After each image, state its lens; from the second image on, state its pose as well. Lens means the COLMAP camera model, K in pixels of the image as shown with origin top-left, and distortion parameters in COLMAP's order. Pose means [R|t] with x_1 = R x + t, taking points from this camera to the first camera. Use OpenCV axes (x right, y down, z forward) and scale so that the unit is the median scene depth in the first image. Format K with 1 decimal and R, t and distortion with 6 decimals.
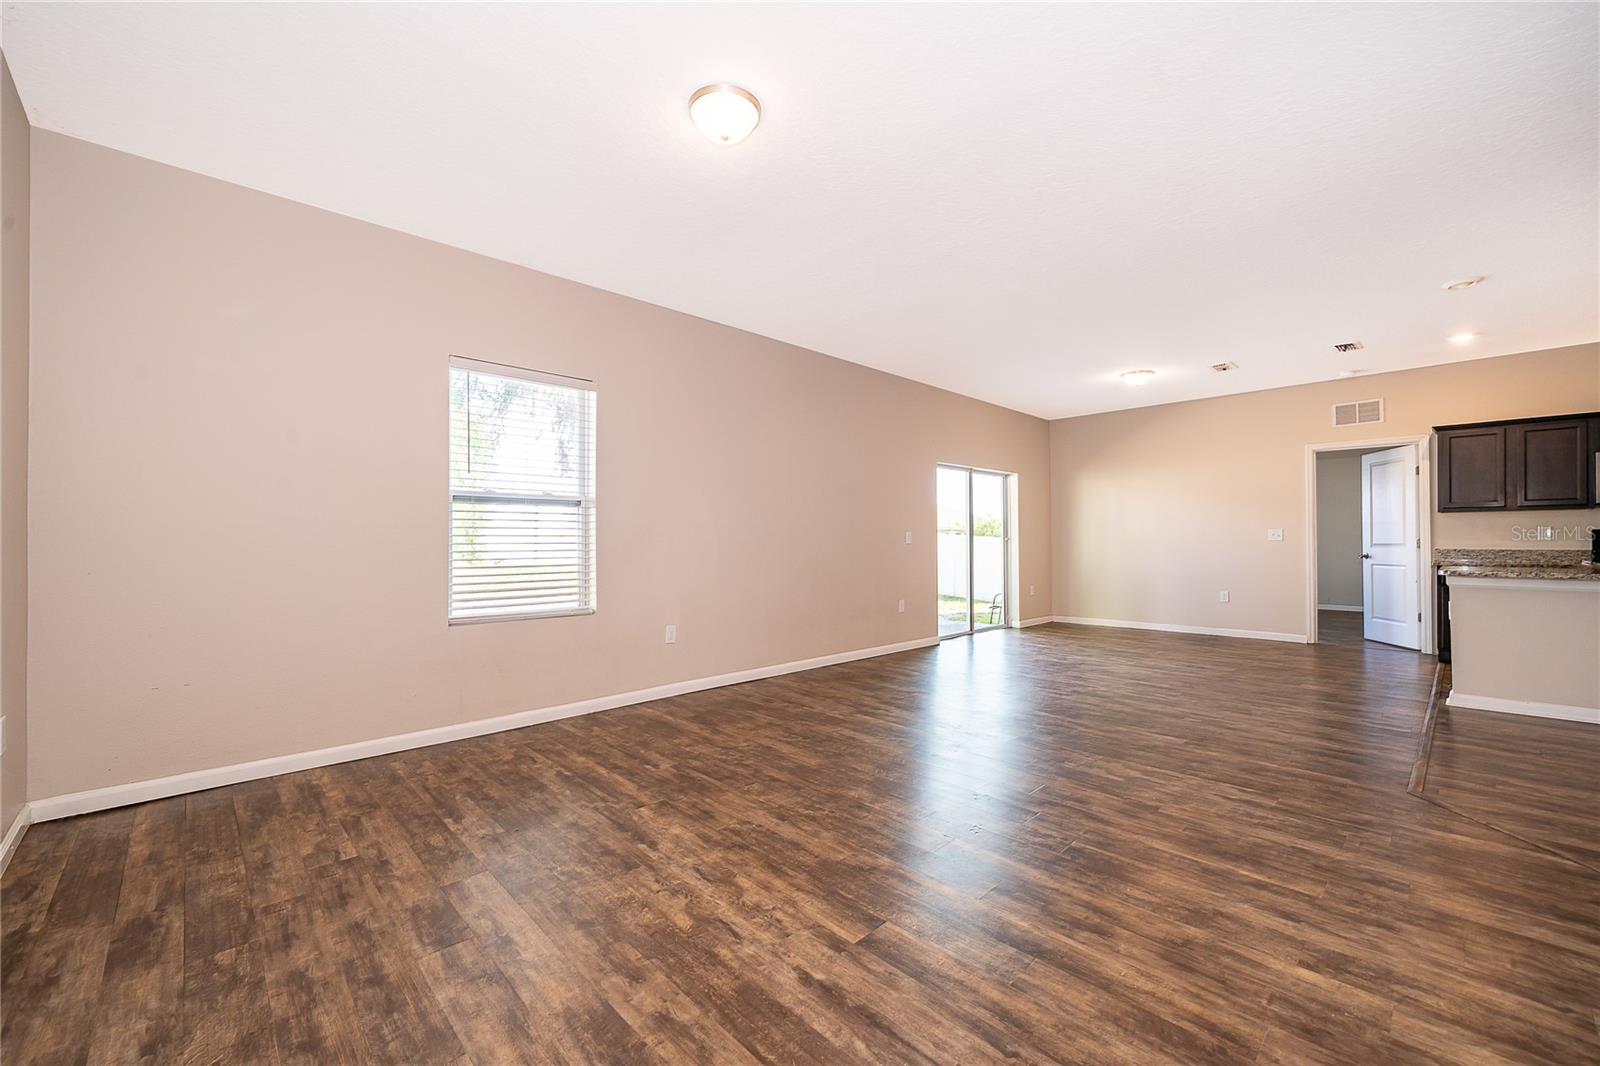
lens RADIAL K [[648.2, 0, 798.6], [0, 648.2, 538.7], [0, 0, 1]] dist [-0.003268, 0.000567]
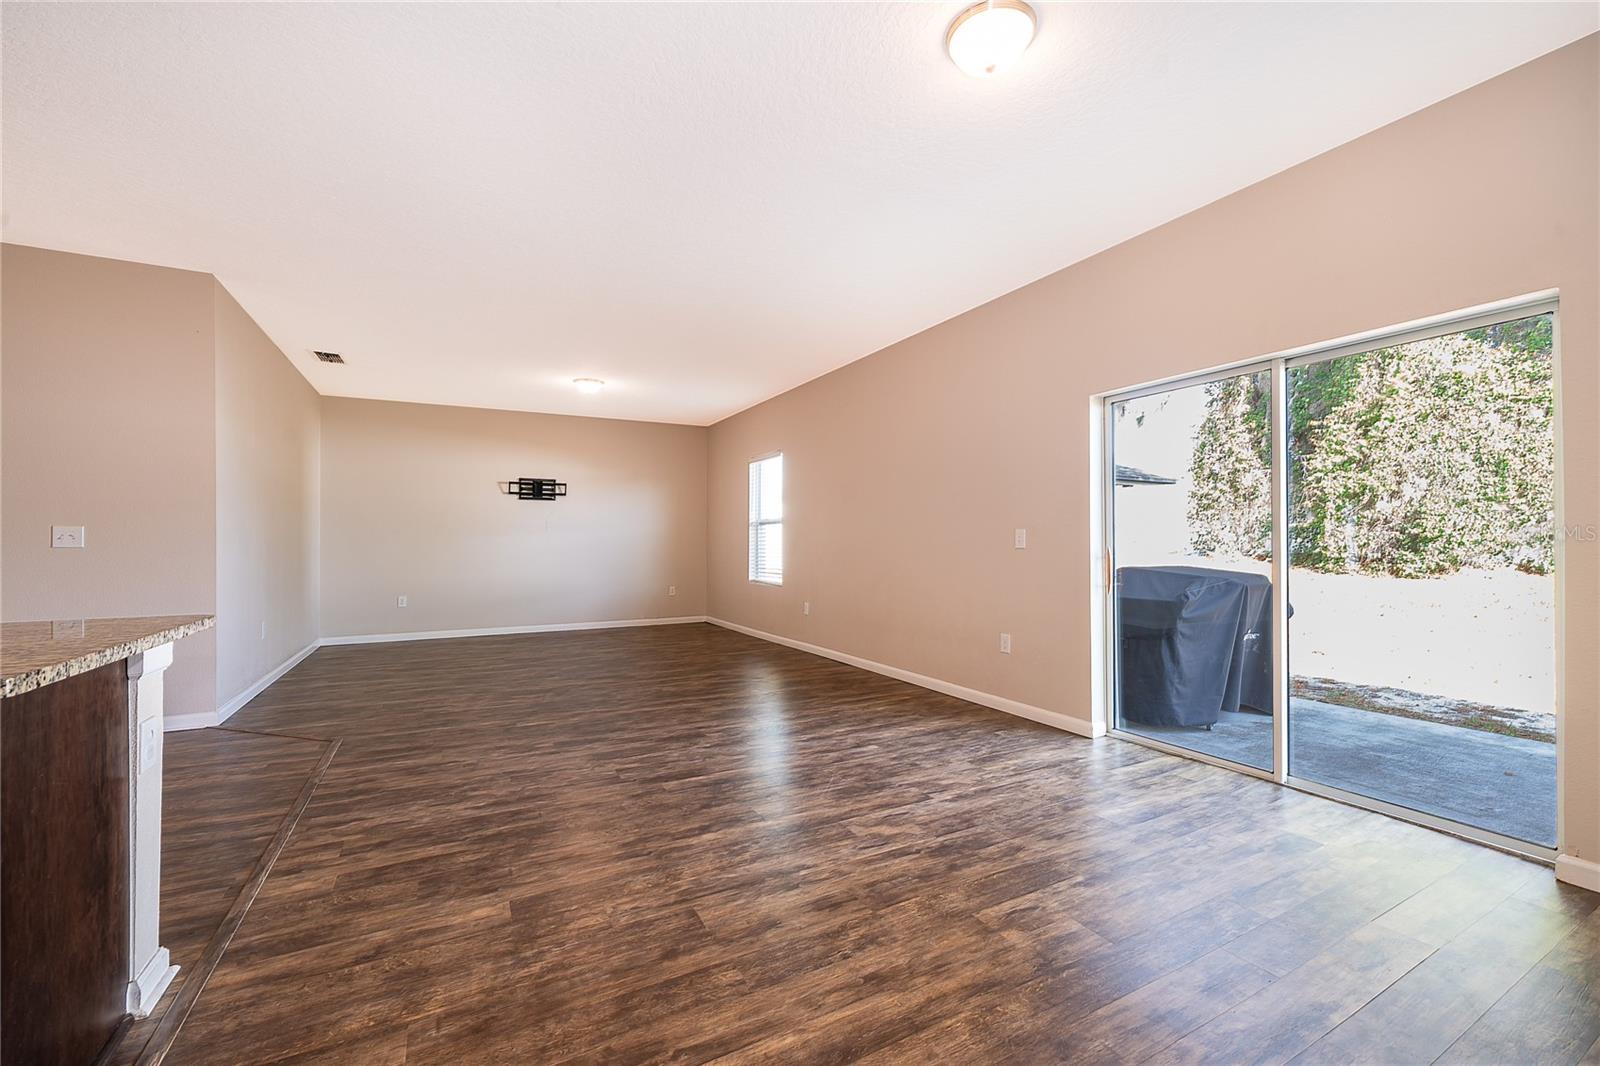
lens RADIAL K [[648.2, 0, 790.6], [0, 648.2, 511.3], [0, 0, 1]] dist [-0.003268, 0.000567]
pose [[-0.279272, -0.045131, -0.959151, 1.900338], [0.006860, 0.998776, -0.048993, 0.004131], [0.960188, -0.020263, -0.278620, 2.169905]]
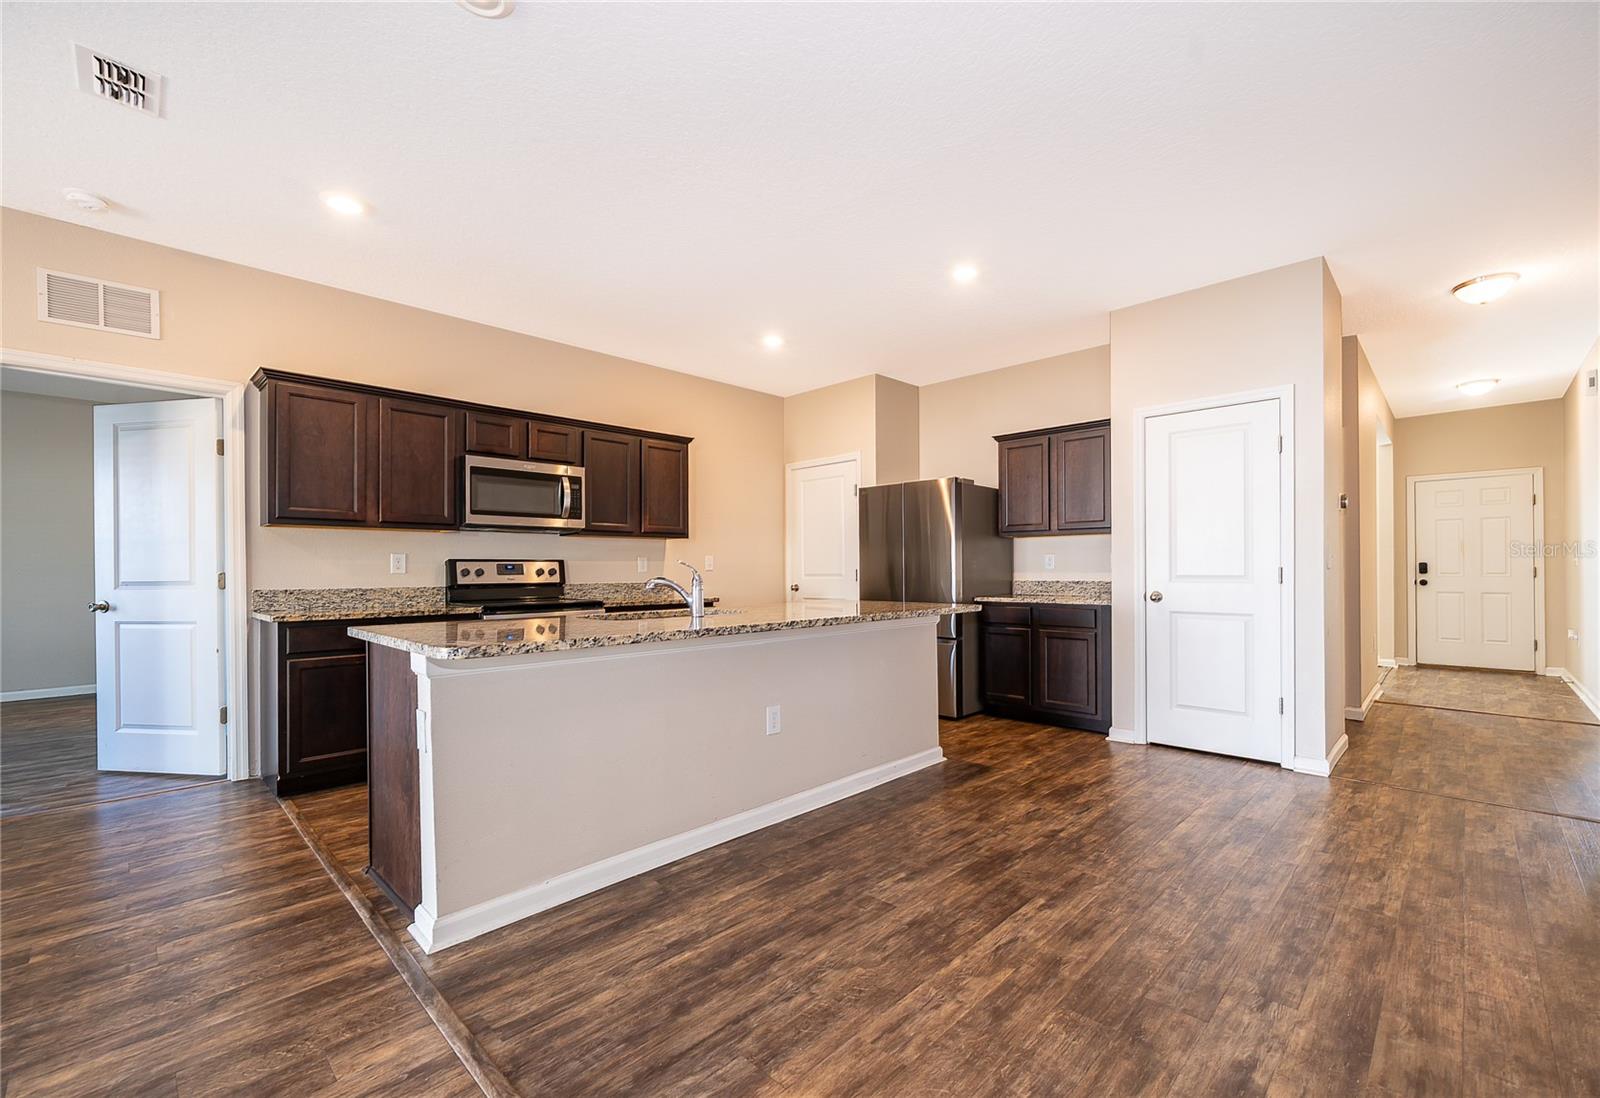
lens RADIAL K [[676.9, 0, 819.1], [0, 676.9, 567.8], [0, 0, 1]] dist [0.001360, 0.000042]
pose [[-0.035096, 0.003606, 0.999377, 0.793499], [0.003870, 0.999986, -0.003472, 0.001220], [-0.999376, 0.003746, -0.035109, 1.110280]]
